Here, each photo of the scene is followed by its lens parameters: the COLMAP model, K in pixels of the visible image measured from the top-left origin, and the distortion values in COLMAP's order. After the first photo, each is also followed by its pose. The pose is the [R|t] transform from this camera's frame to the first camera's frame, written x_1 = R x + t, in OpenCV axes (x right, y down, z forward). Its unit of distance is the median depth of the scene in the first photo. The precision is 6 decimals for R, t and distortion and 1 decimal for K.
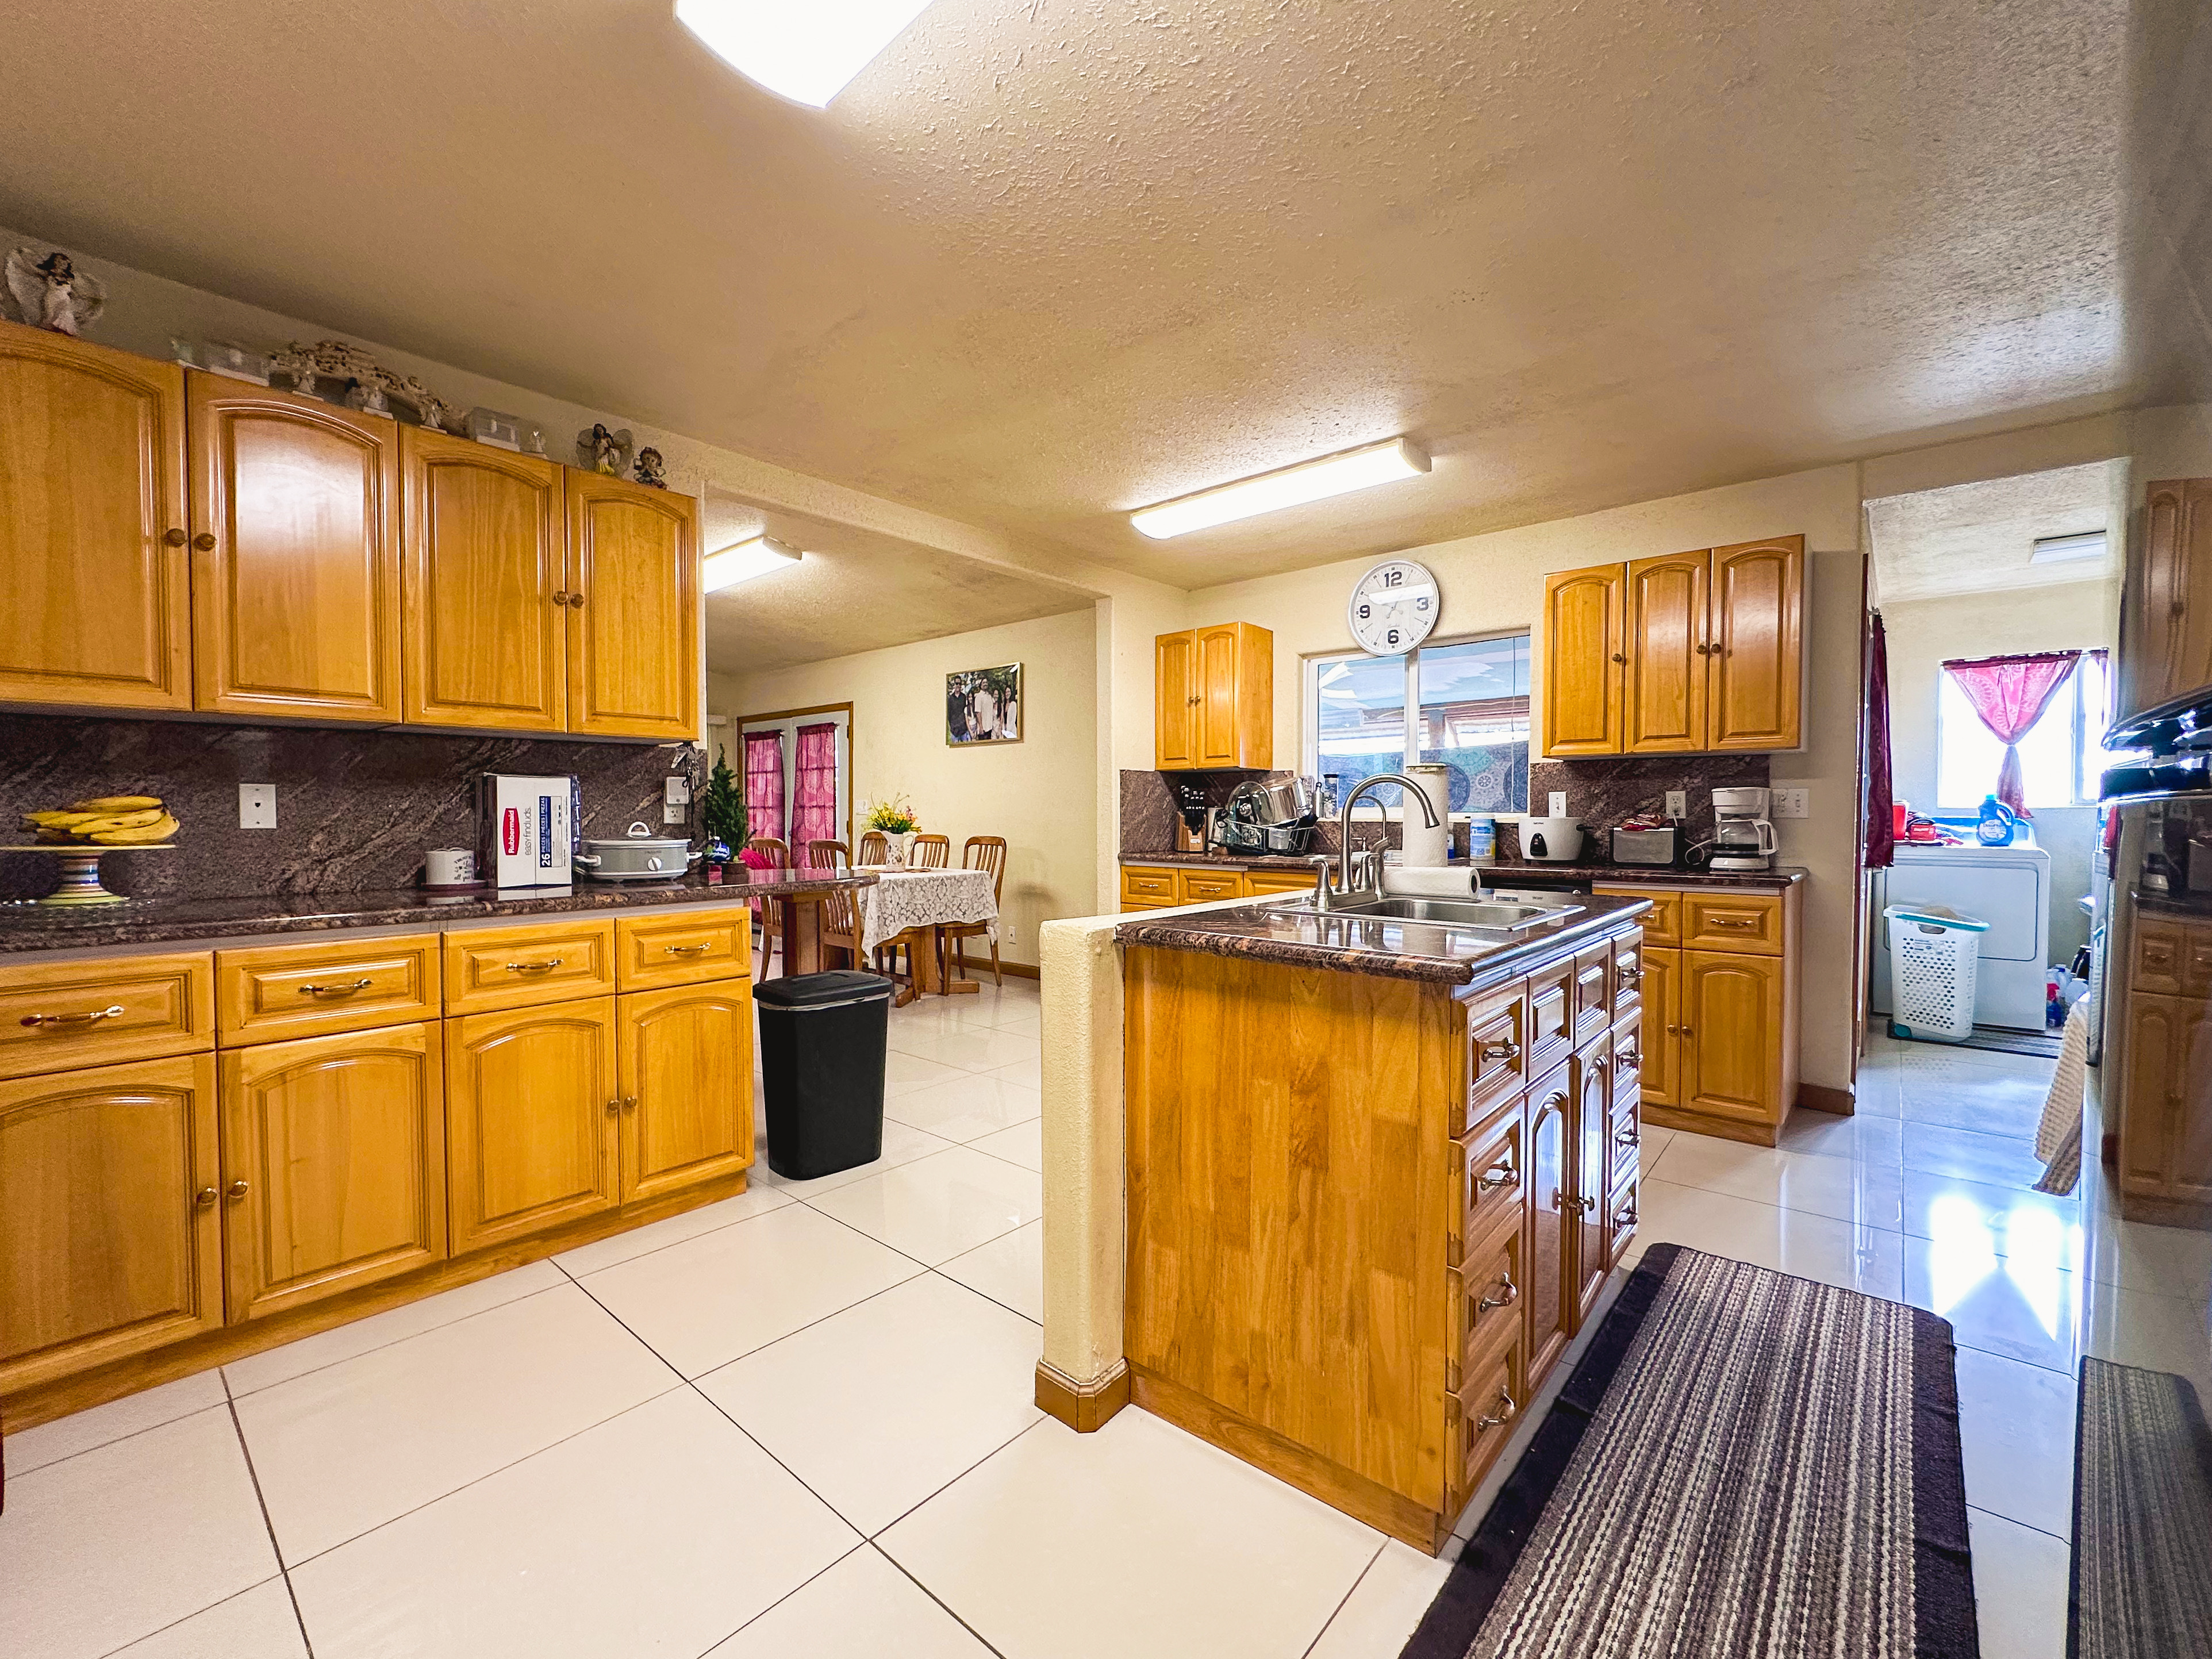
lens RADIAL K [[923.6, 0, 1106.0], [0, 923.6, 829.5], [0, 0, 1]] dist [-0.005421, -0.000187]
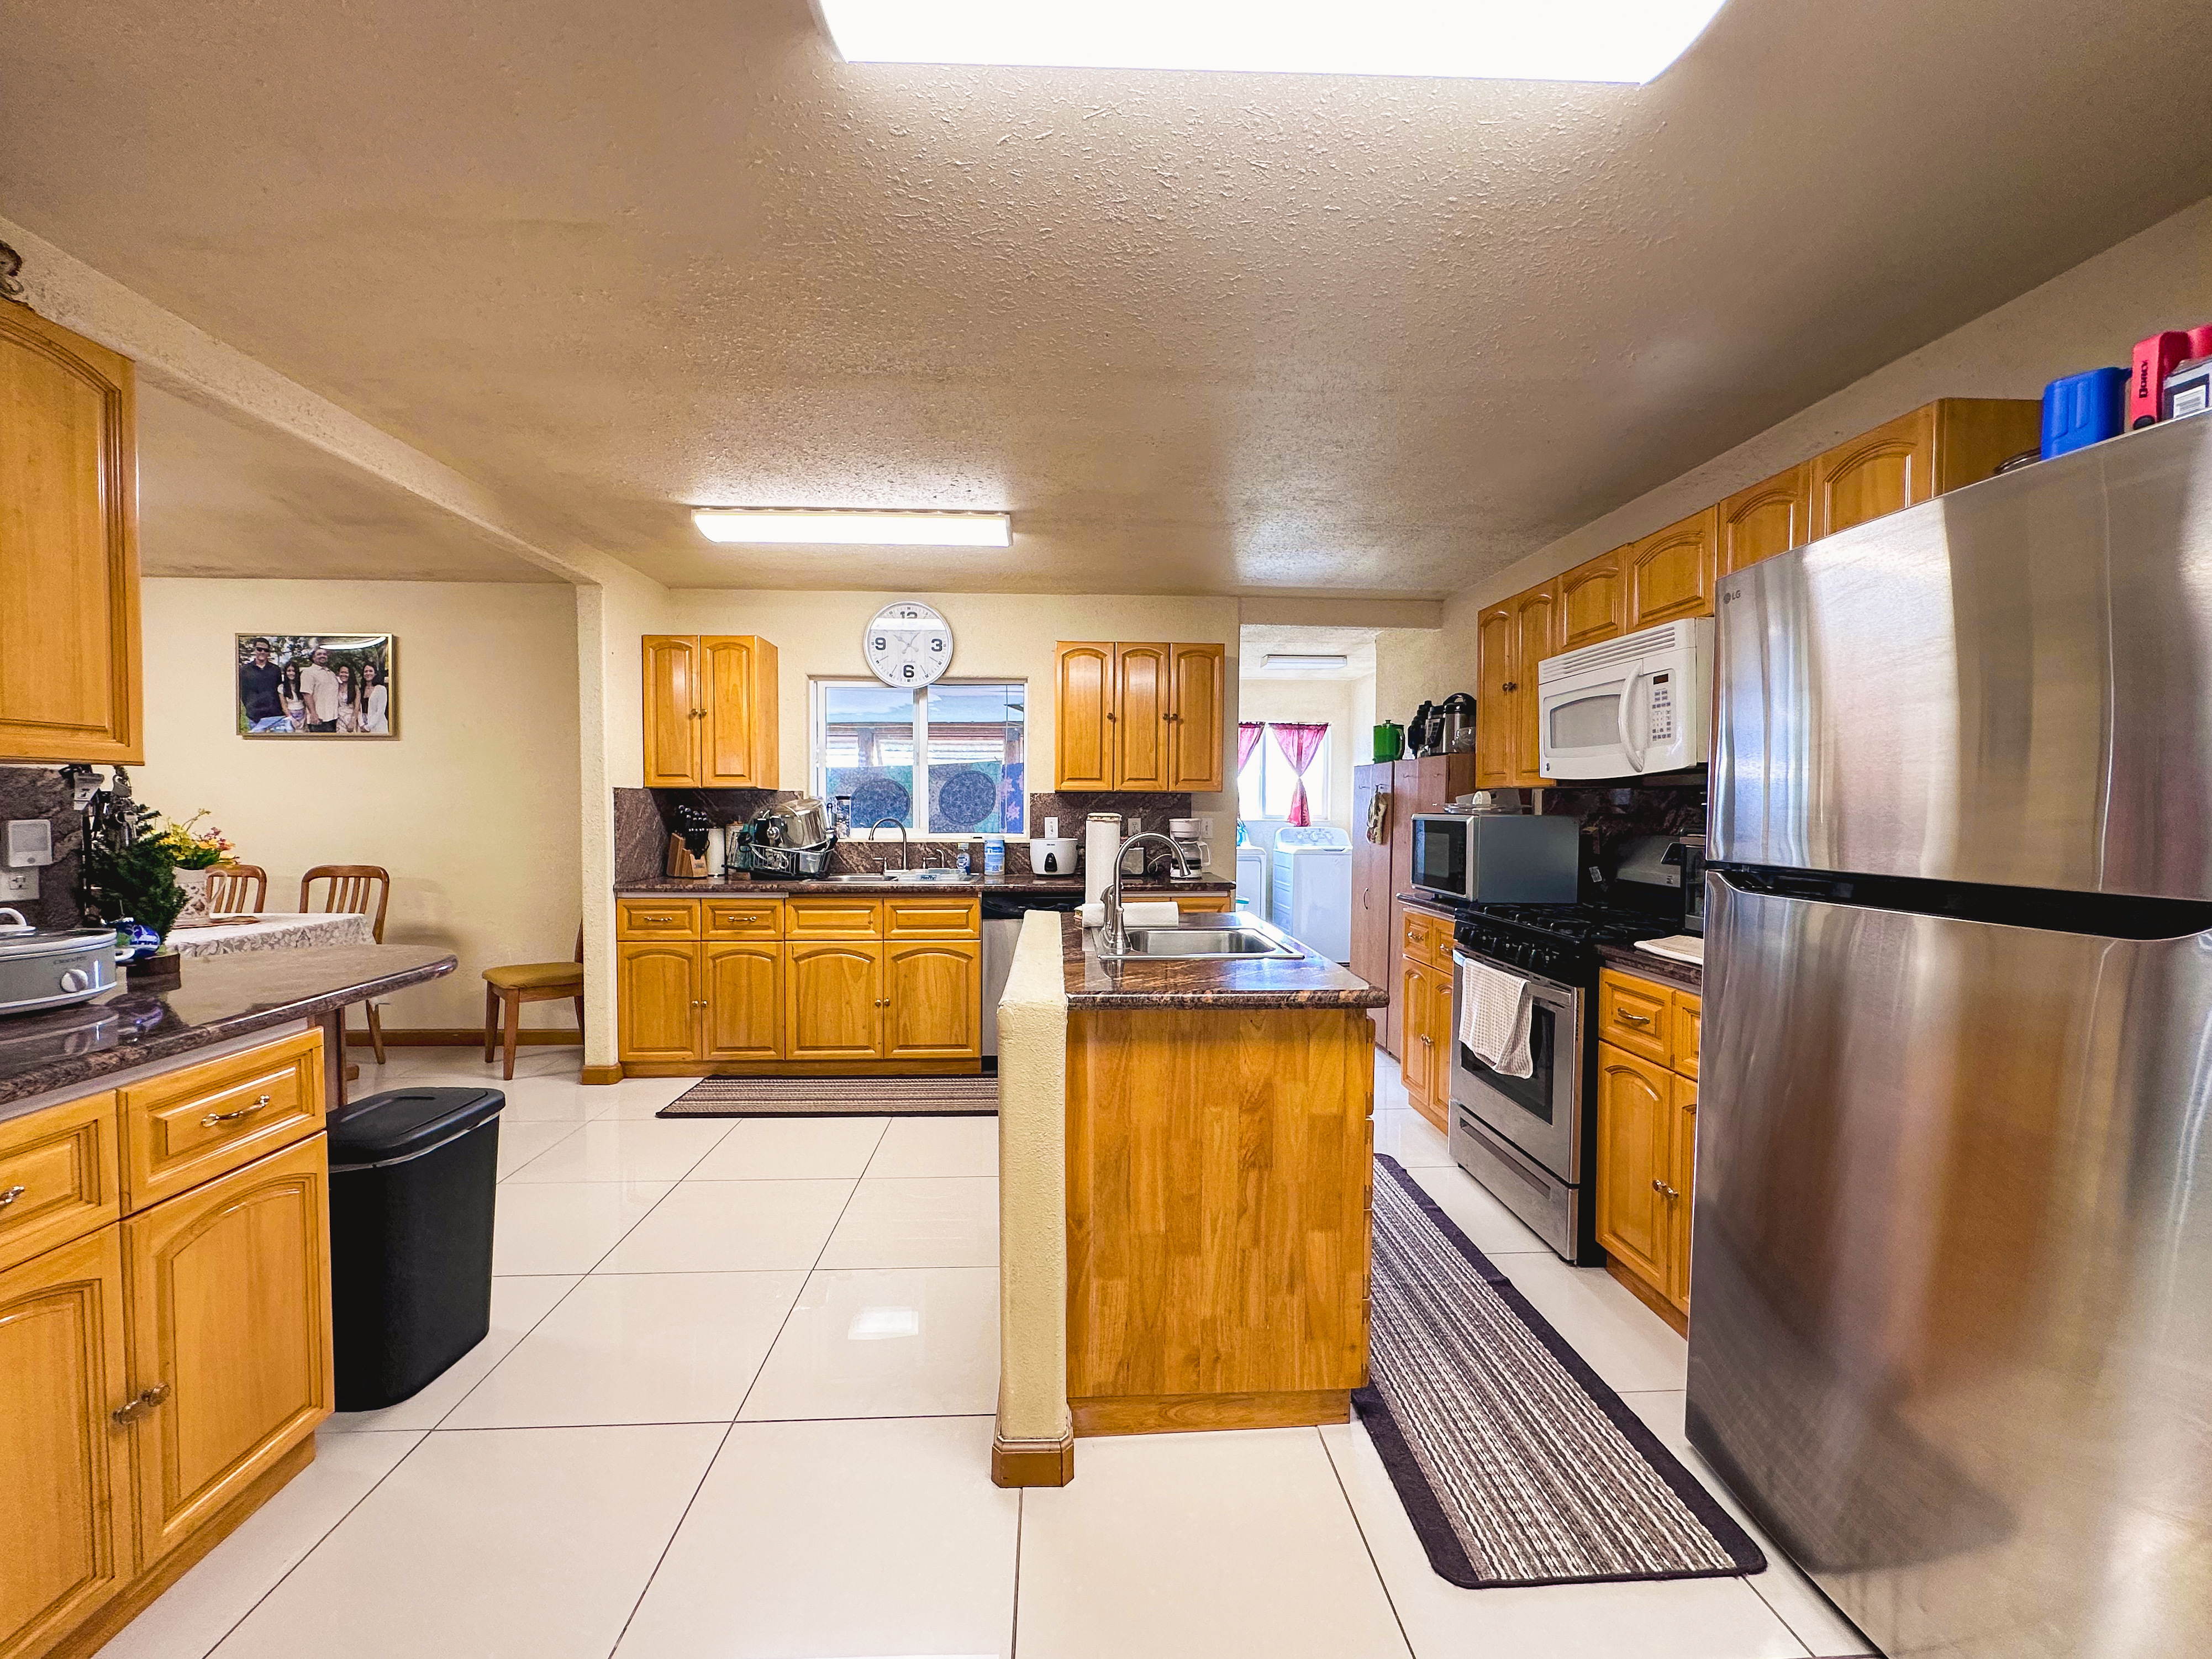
lens RADIAL K [[885.5, 0, 1099.8], [0, 885.5, 829.9], [0, 0, 1]] dist [-0.005216, 0.000337]
pose [[0.719318, -0.016356, 0.694489, -0.402420], [0.007648, 0.999849, 0.015626, -0.059766], [-0.694639, -0.005929, 0.719334, 0.153594]]
